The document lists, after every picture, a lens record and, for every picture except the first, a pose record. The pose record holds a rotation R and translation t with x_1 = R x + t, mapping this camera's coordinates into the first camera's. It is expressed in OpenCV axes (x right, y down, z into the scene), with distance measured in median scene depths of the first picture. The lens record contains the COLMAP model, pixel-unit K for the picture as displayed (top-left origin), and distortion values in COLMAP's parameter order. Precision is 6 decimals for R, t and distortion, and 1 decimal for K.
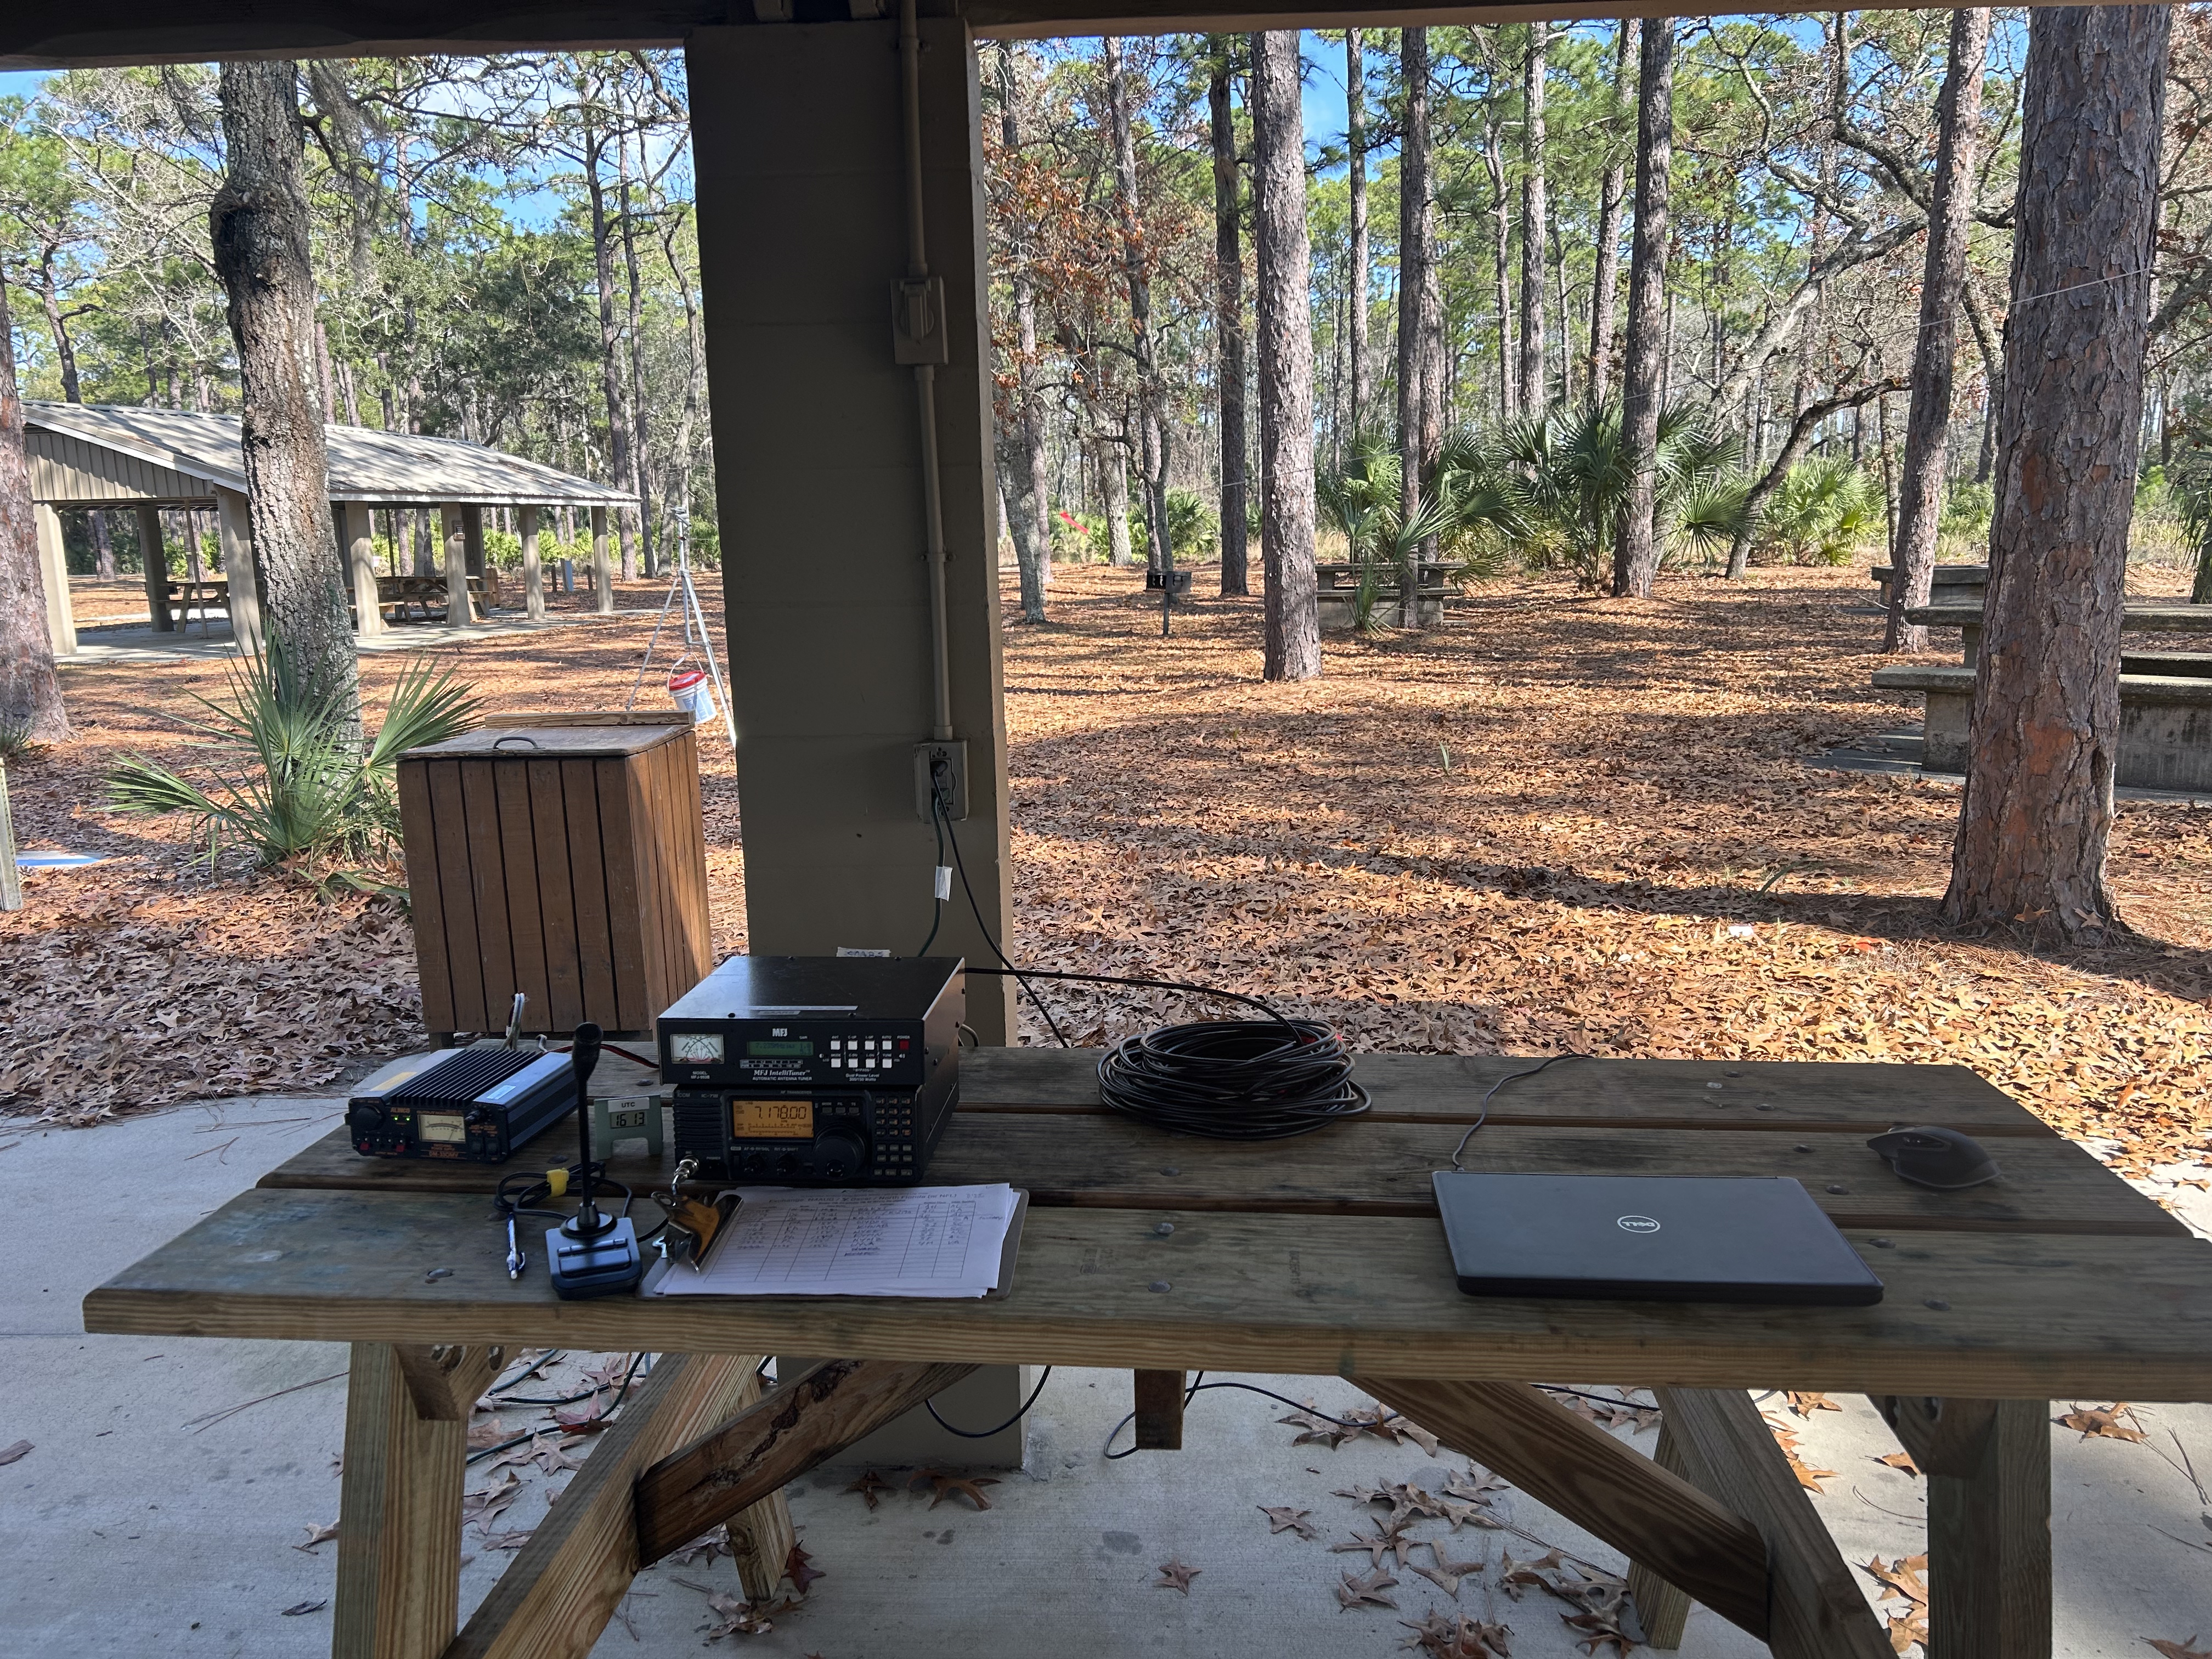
lens RADIAL K [[1681.6, 0, 1113.6], [0, 1681.6, 836.3], [0, 0, 1]] dist [0.043426, -0.045713]
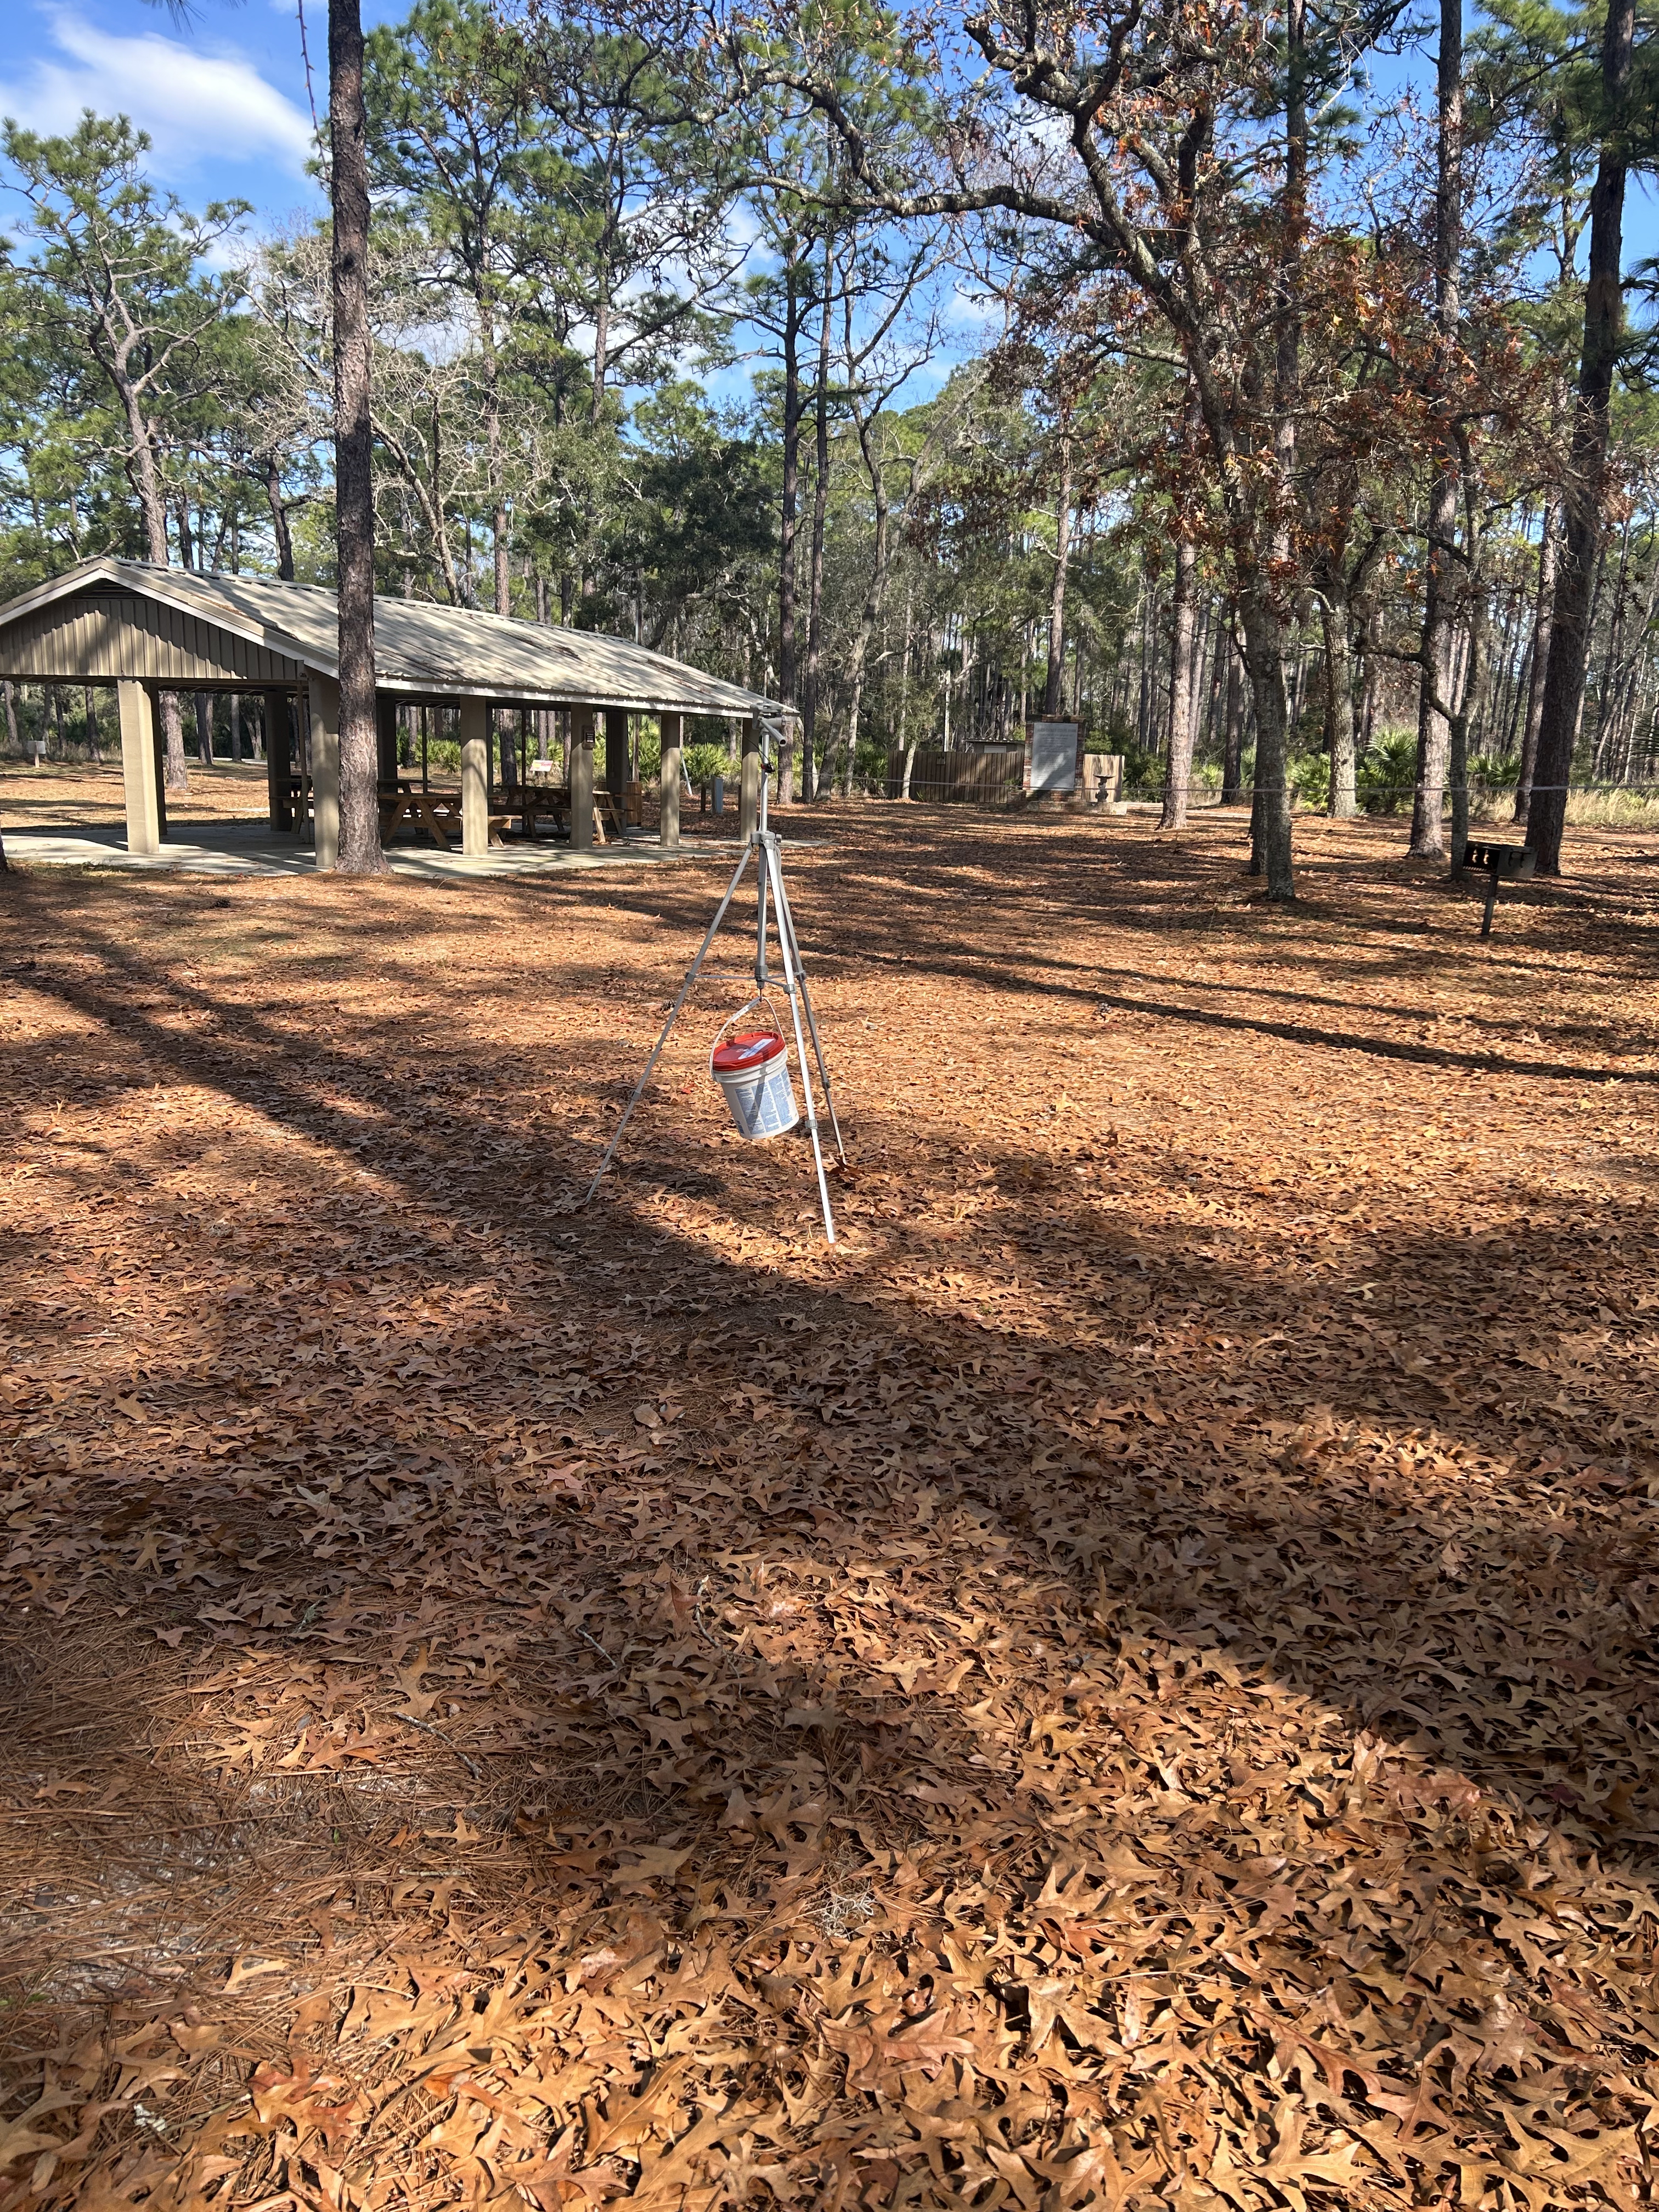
lens RADIAL K [[1681.6, 0, 823.1], [0, 1681.6, 1110.7], [0, 0, 1]] dist [0.043426, -0.045713]
pose [[0.963481, 0.107488, -0.245258, -0.035956], [-0.101522, 0.994149, 0.036878, -0.031449], [0.247787, -0.010632, 0.968756, 0.173018]]
